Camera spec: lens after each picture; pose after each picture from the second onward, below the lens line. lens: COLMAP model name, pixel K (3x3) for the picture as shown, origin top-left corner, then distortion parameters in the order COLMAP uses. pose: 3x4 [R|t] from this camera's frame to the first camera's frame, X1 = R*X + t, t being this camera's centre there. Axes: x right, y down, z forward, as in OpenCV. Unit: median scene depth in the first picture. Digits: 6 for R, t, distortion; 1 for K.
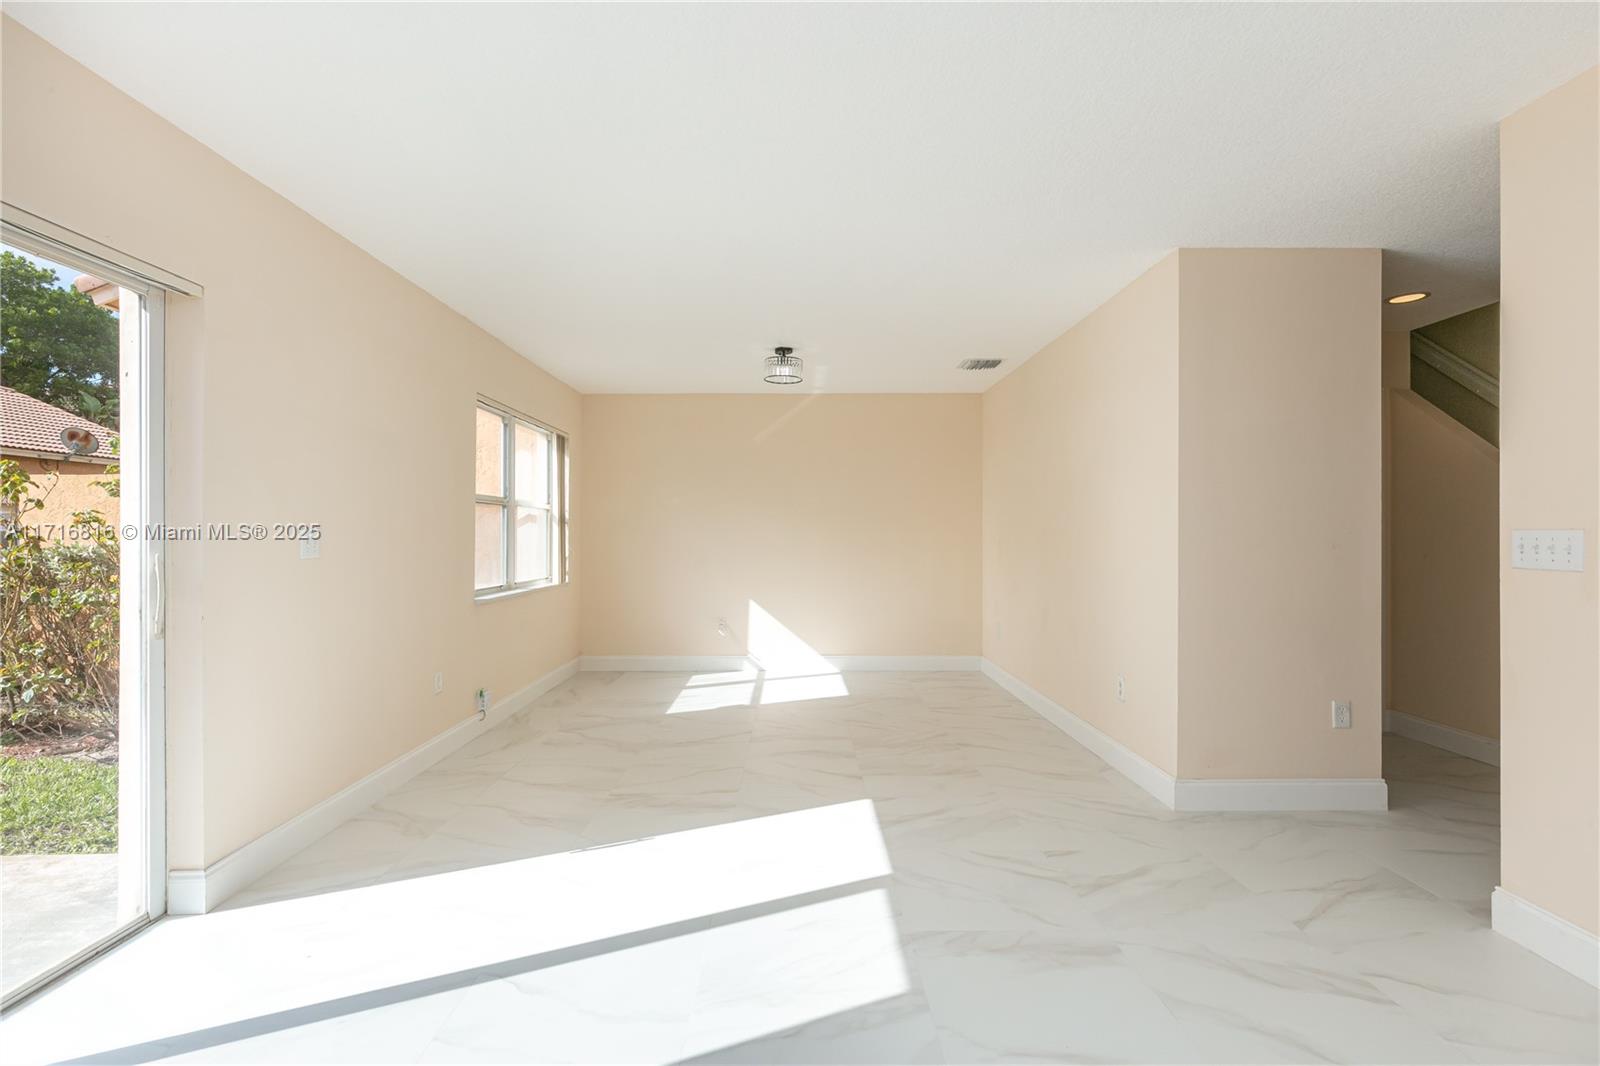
lens RADIAL K [[755.0, 0, 807.3], [0, 755.0, 527.8], [0, 0, 1]] dist [-0.001180, -0.000328]
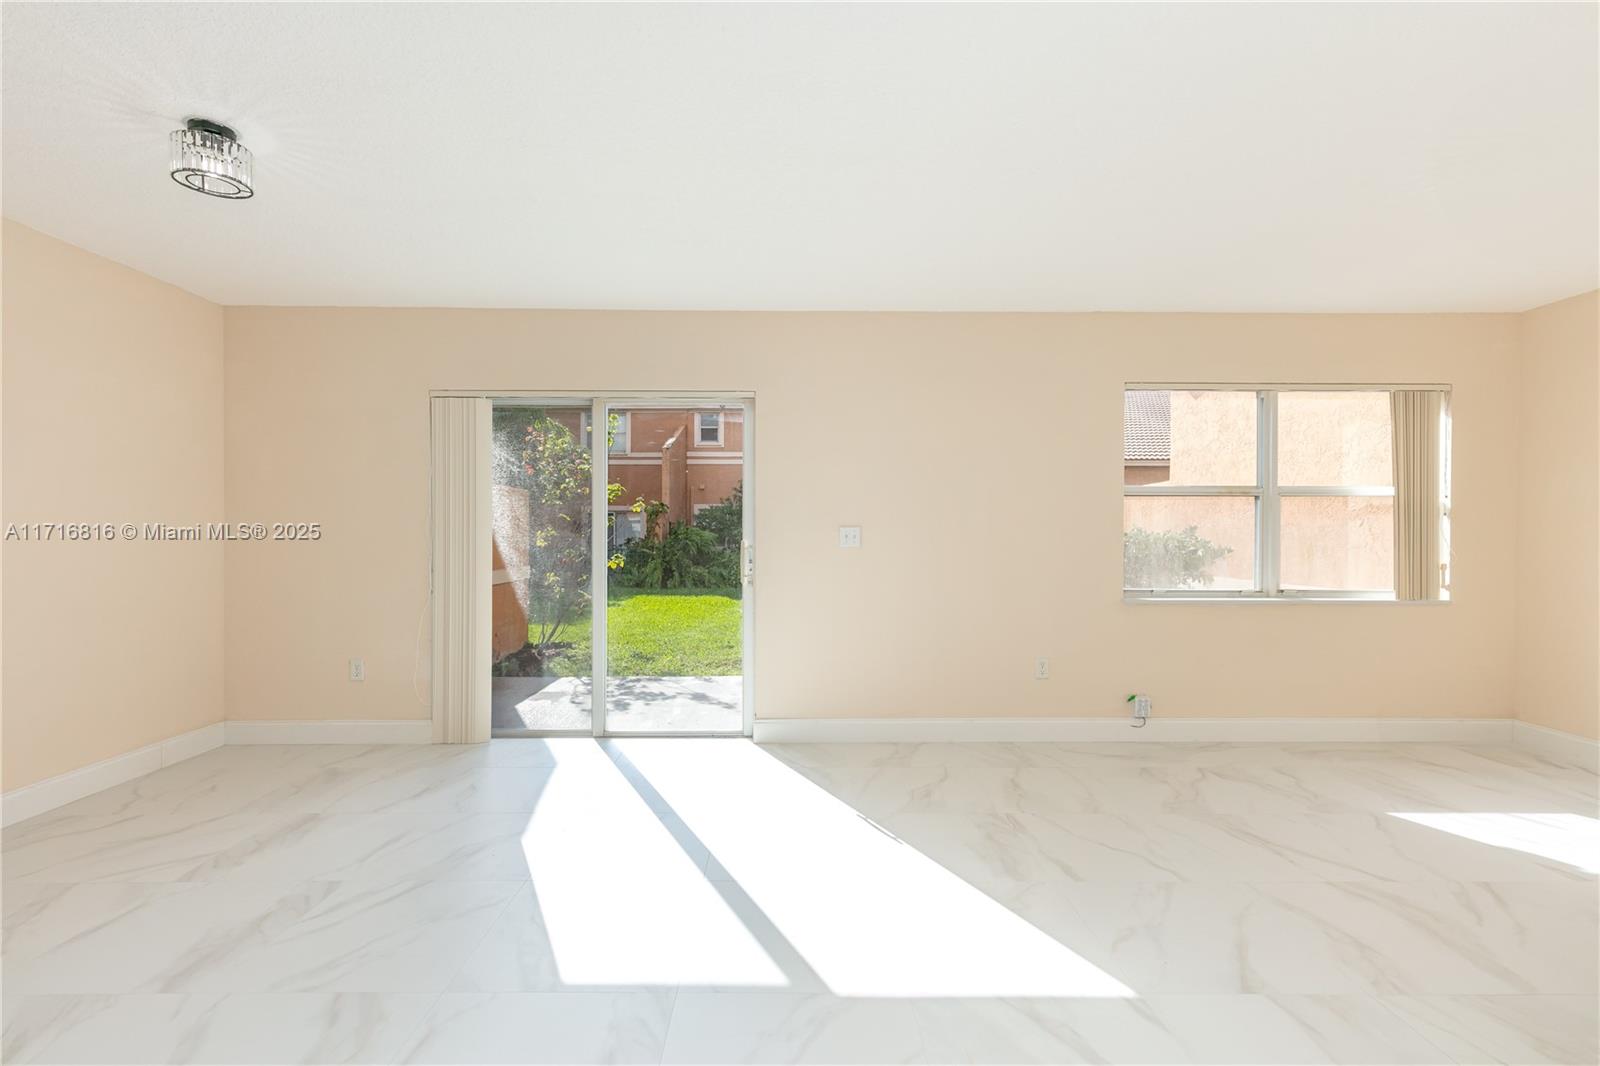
lens RADIAL K [[728.1, 0, 800.0], [0, 728.1, 533.0], [0, 0, 1]] dist [0.003848, -0.000004]
pose [[0.006685, 0.001450, -0.999977, 0.678125], [0.009853, 0.999950, 0.001516, 0.008675], [0.999929, -0.009863, 0.006671, 0.806370]]
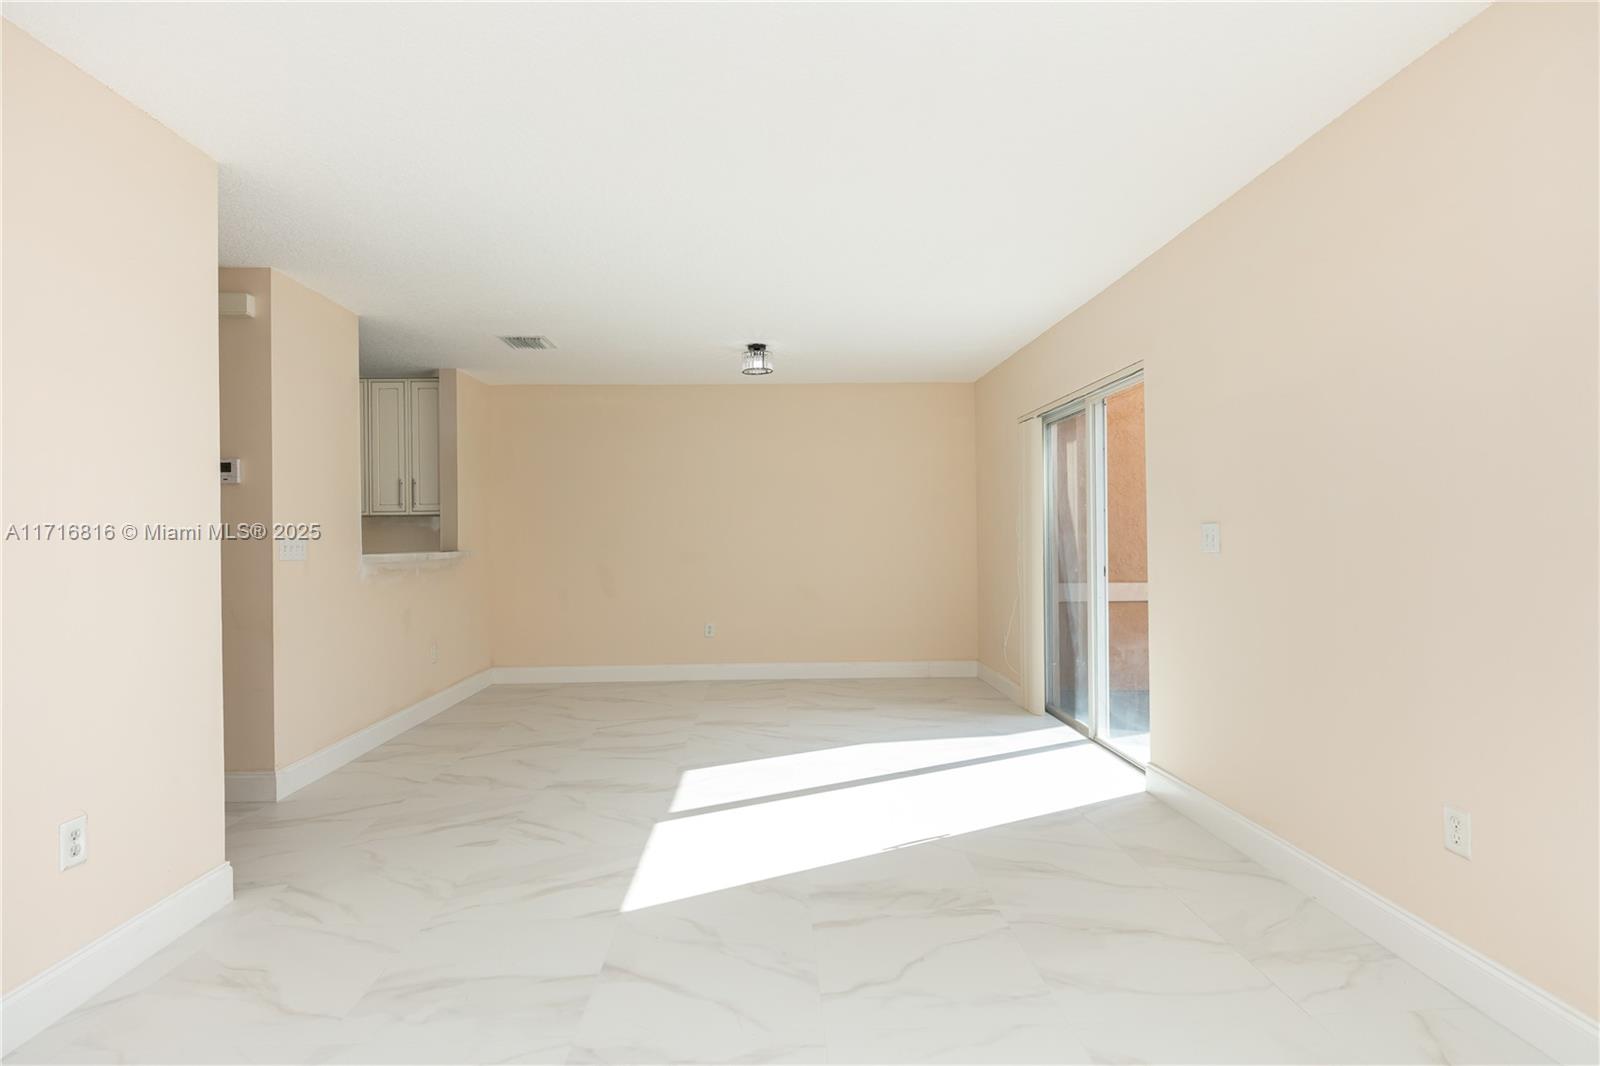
lens RADIAL K [[796.6, 0, 775.7], [0, 796.6, 510.6], [0, 0, 1]] dist [-0.002469, 0.000004]
pose [[-0.999938, 0.010639, 0.003178, -0.071172], [0.010484, 0.998917, -0.045337, 0.024005], [-0.003657, -0.045301, -0.998967, 1.884091]]
